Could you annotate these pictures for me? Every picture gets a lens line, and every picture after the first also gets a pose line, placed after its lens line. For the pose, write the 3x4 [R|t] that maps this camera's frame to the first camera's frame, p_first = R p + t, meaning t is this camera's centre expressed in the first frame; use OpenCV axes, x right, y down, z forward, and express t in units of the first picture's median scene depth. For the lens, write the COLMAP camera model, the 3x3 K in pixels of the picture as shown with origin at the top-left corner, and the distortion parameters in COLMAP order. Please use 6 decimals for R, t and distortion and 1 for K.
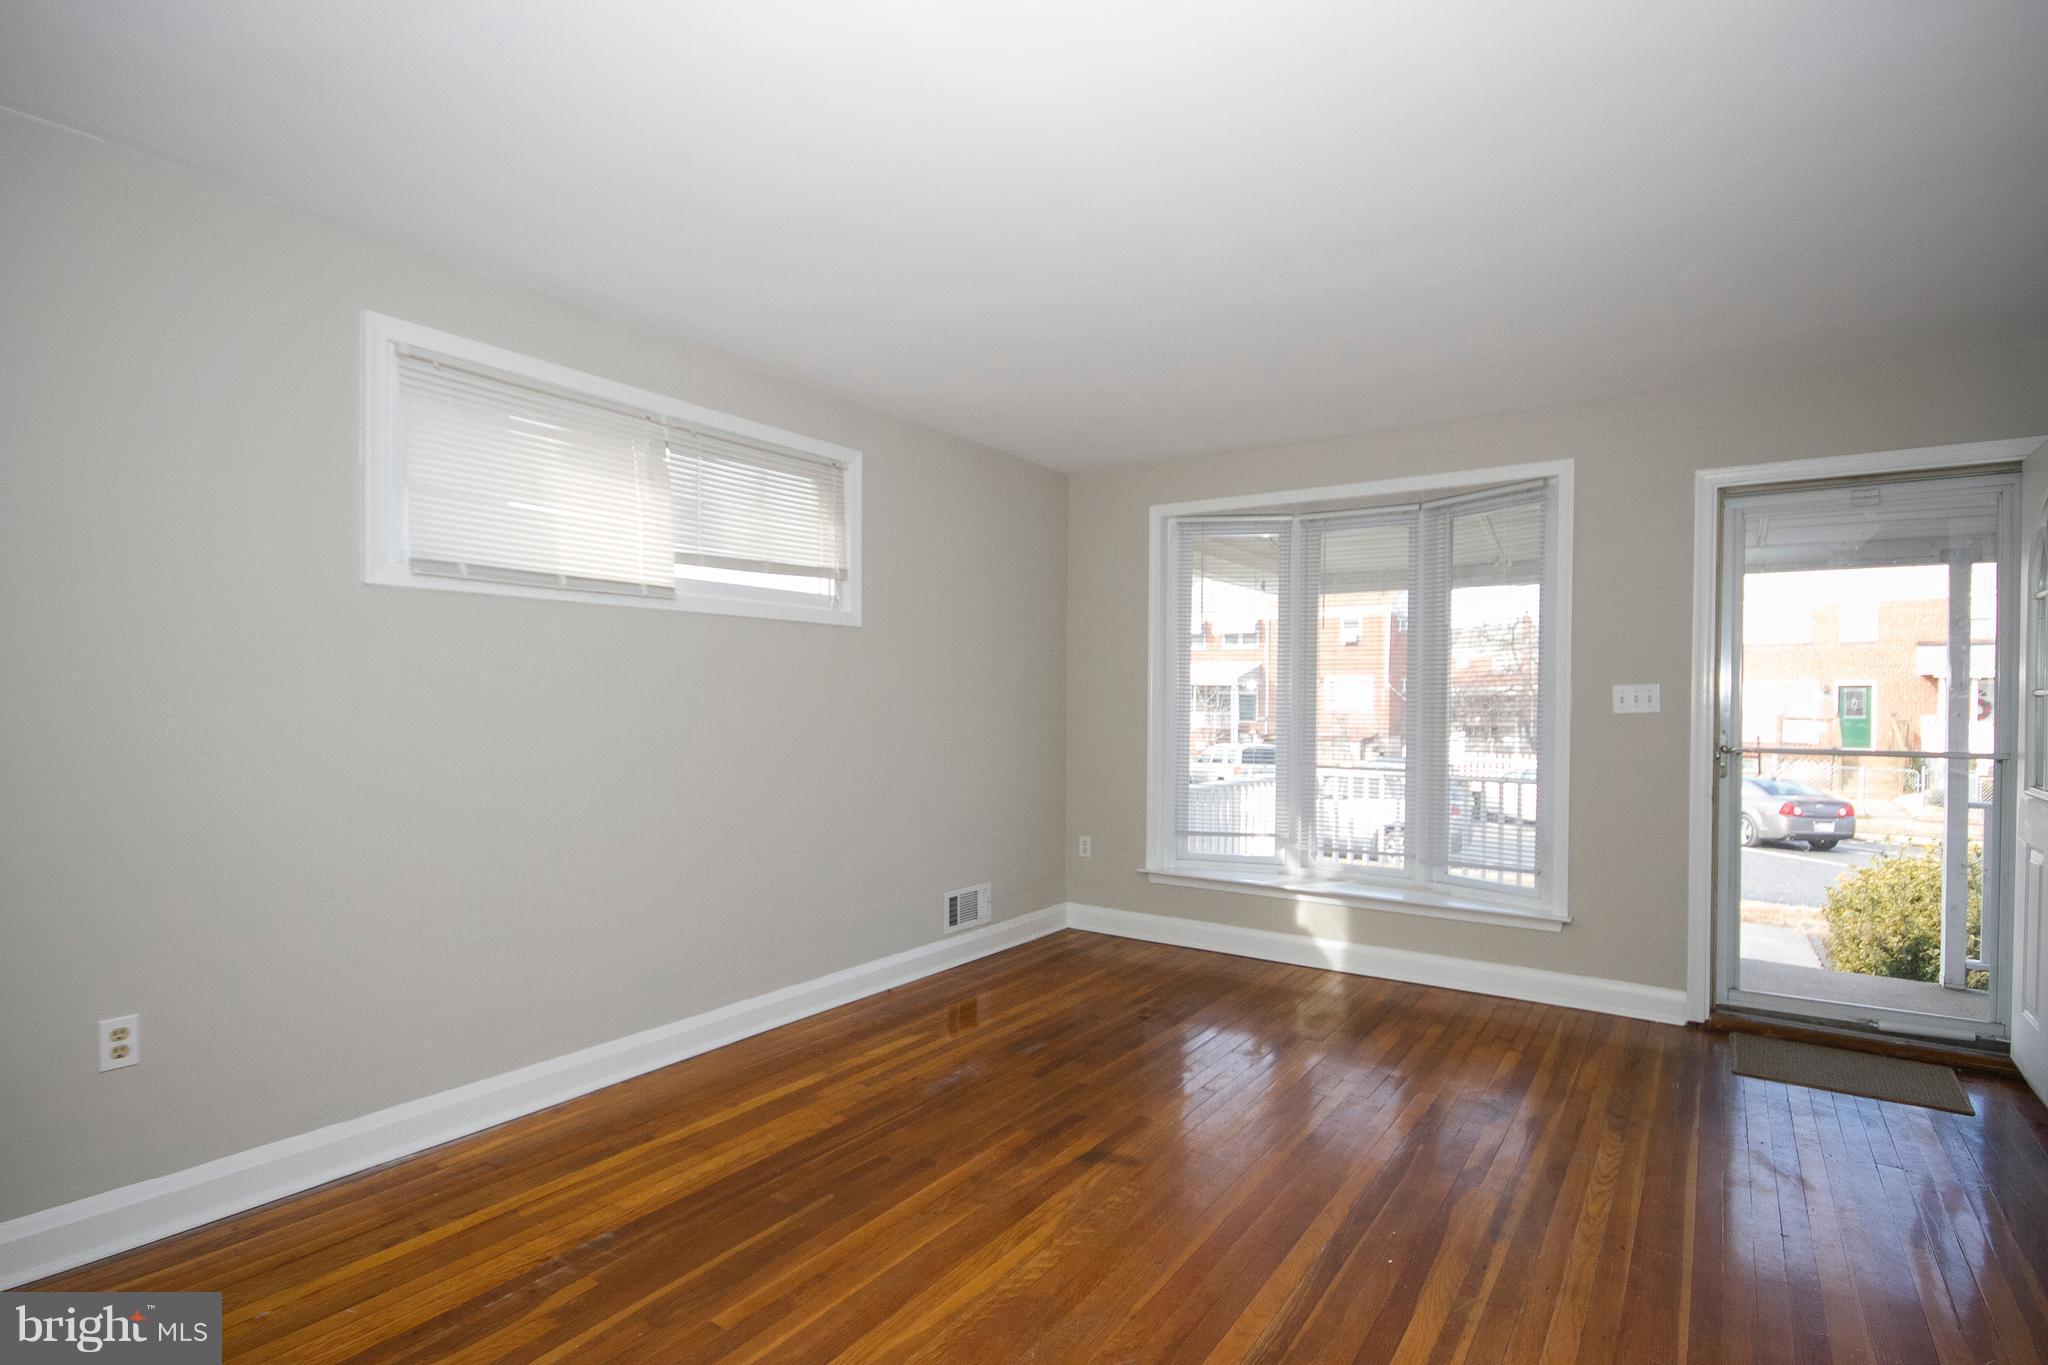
lens RADIAL K [[1015.1, 0, 1015.1], [0, 1015.1, 702.0], [0, 0, 1]] dist [-0.003763, -0.000116]
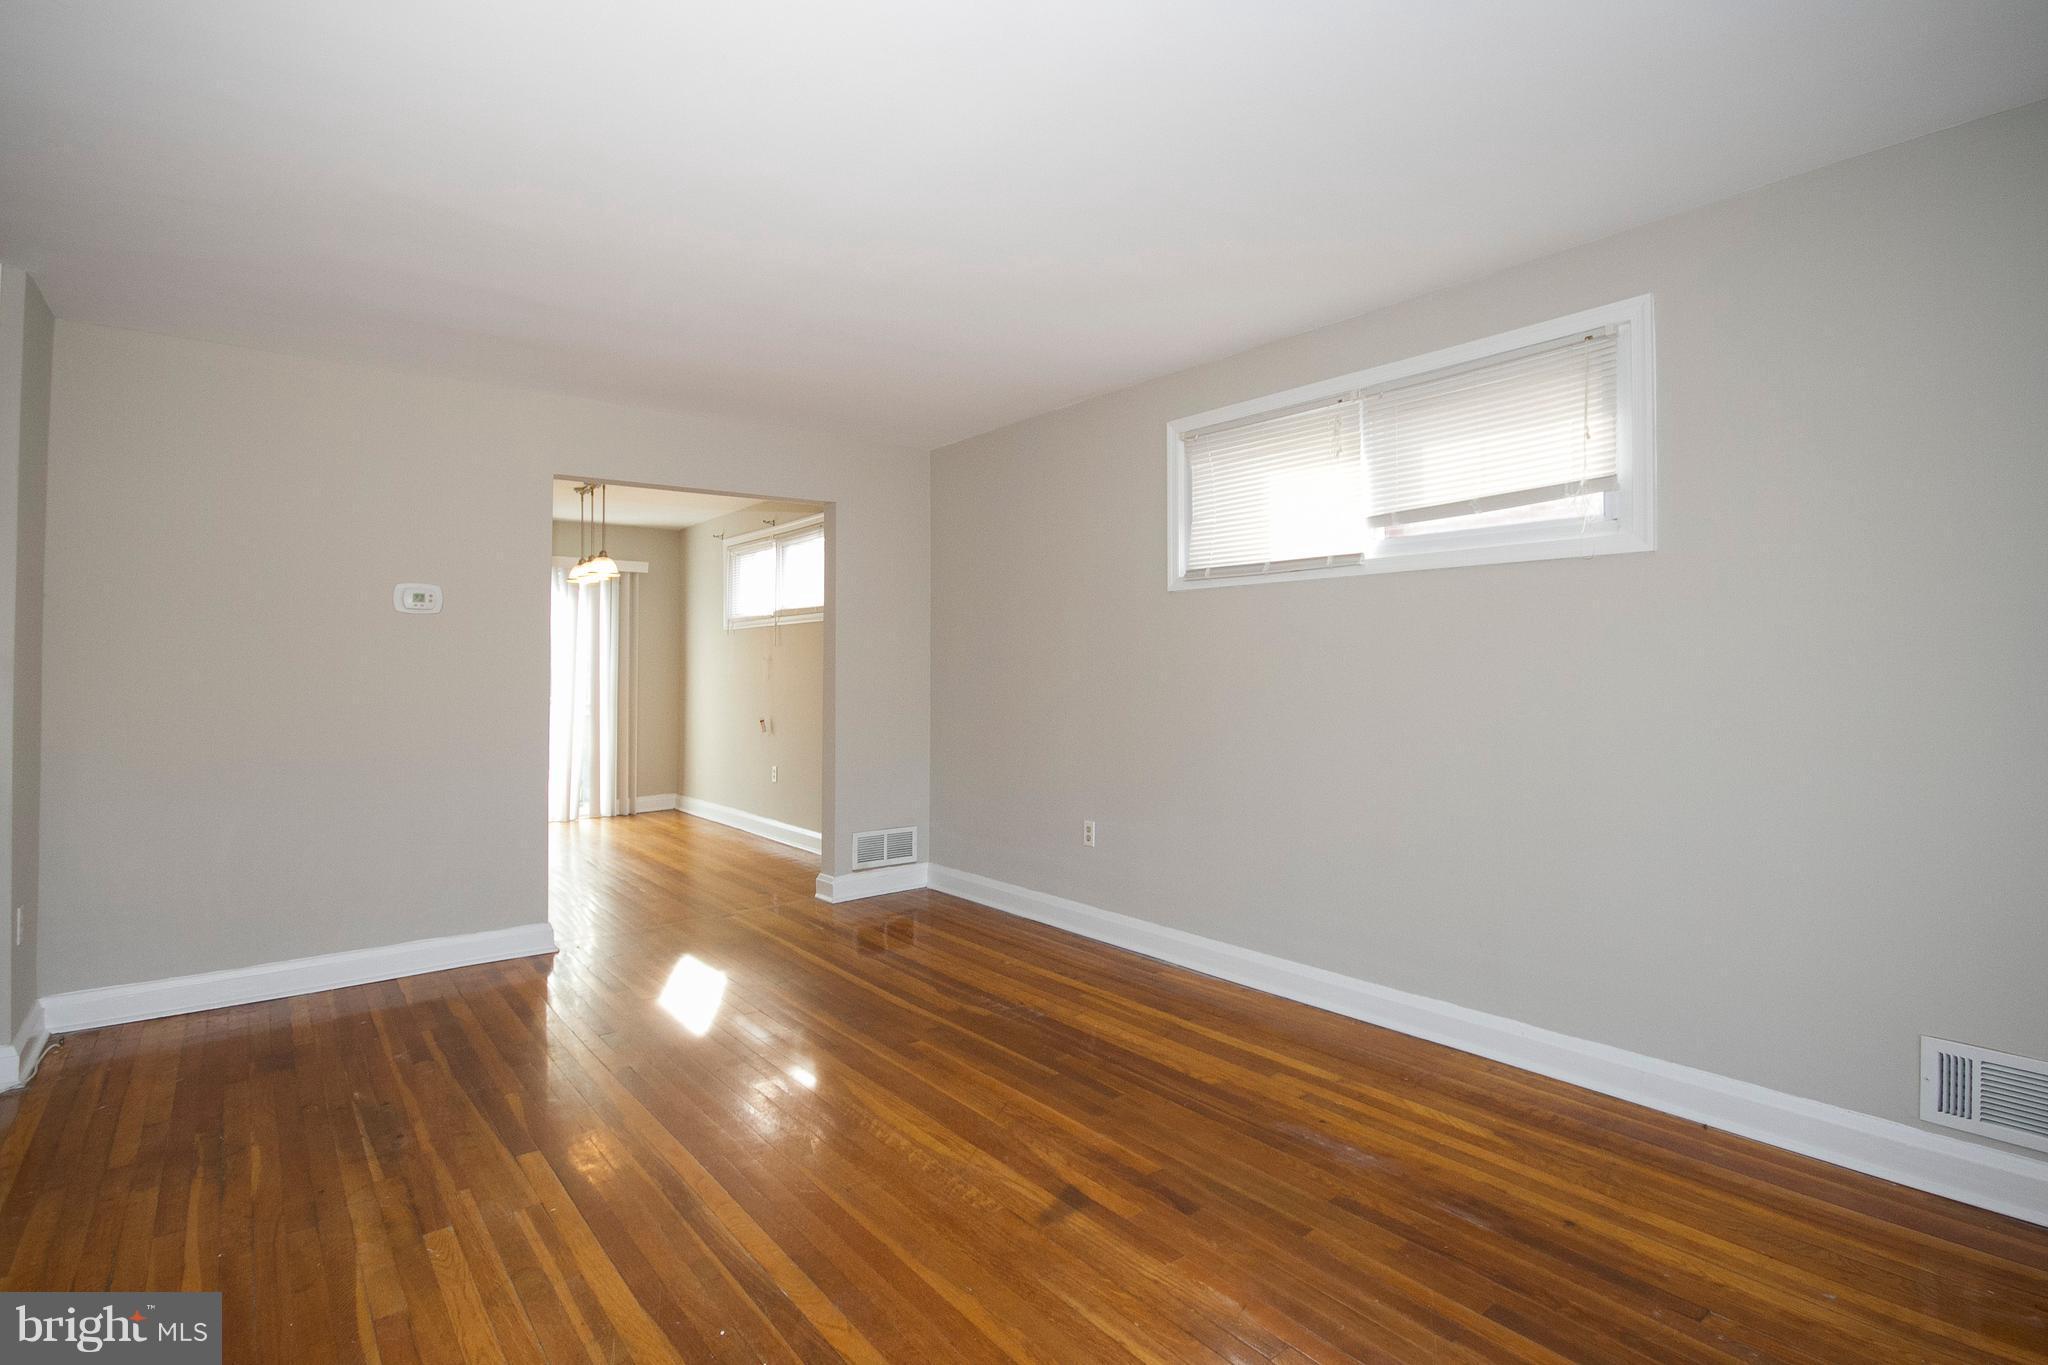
lens RADIAL K [[974.4, 0, 1037.4], [0, 974.4, 665.8], [0, 0, 1]] dist [-0.013109, 0.000359]
pose [[-0.267245, -0.010900, -0.963567, 0.701550], [-0.003860, 0.999940, -0.010241, 0.011987], [0.963621, 0.000983, -0.267271, 0.960011]]
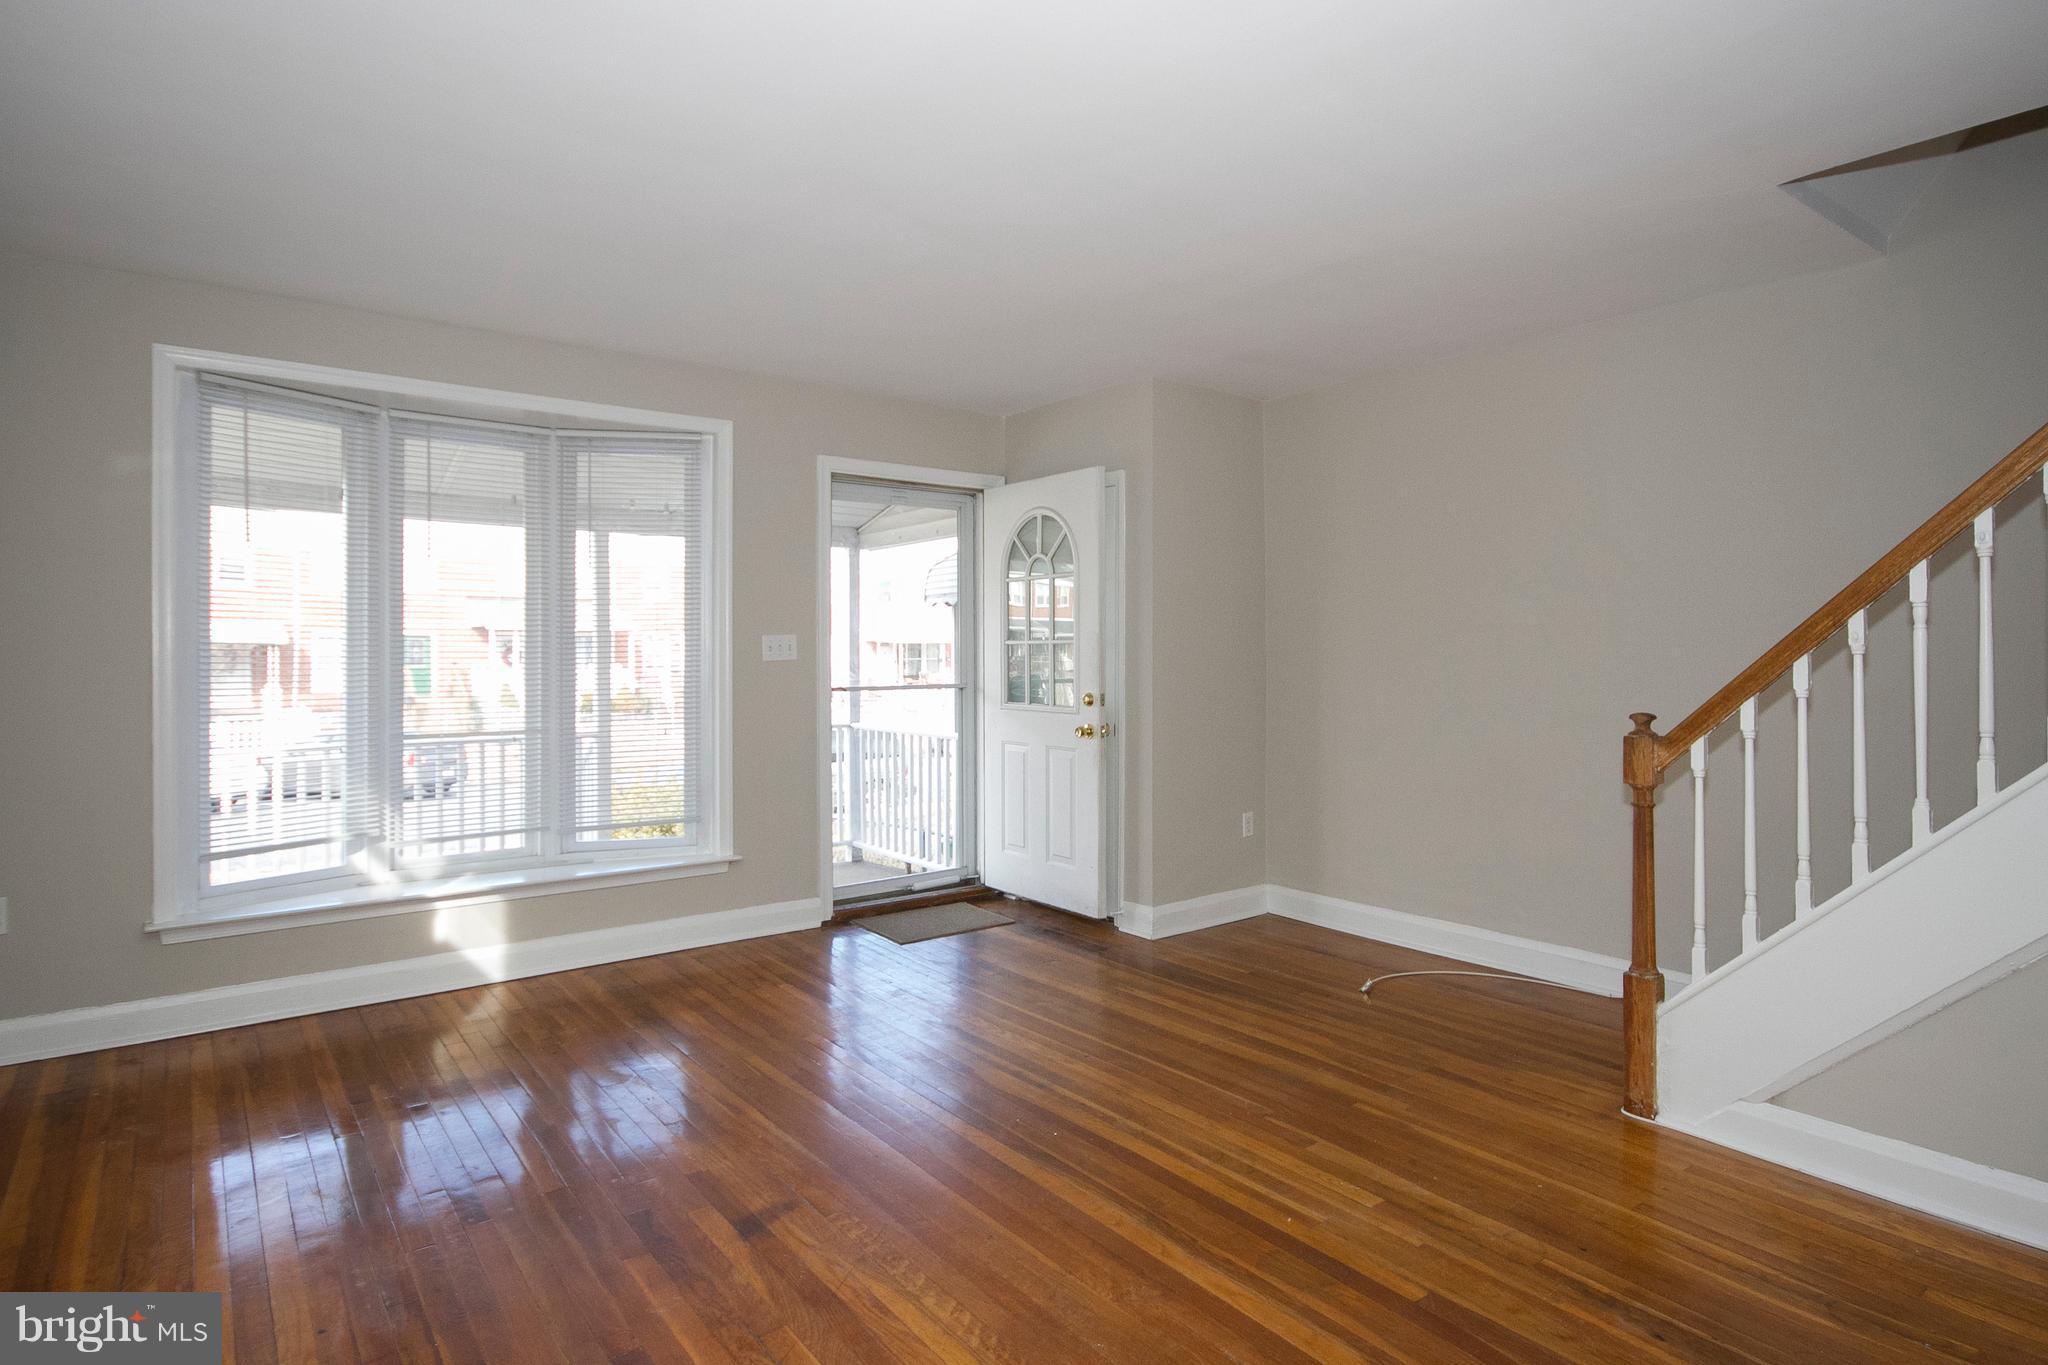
lens RADIAL K [[1108.5, 0, 1052.5], [0, 1108.5, 644.5], [0, 0, 1]] dist [0.001378, -0.002070]
pose [[0.281015, -0.000806, 0.959703, -0.557964], [0.008142, 0.999966, -0.001544, -0.003186], [-0.959669, 0.008247, 0.281012, 0.424609]]
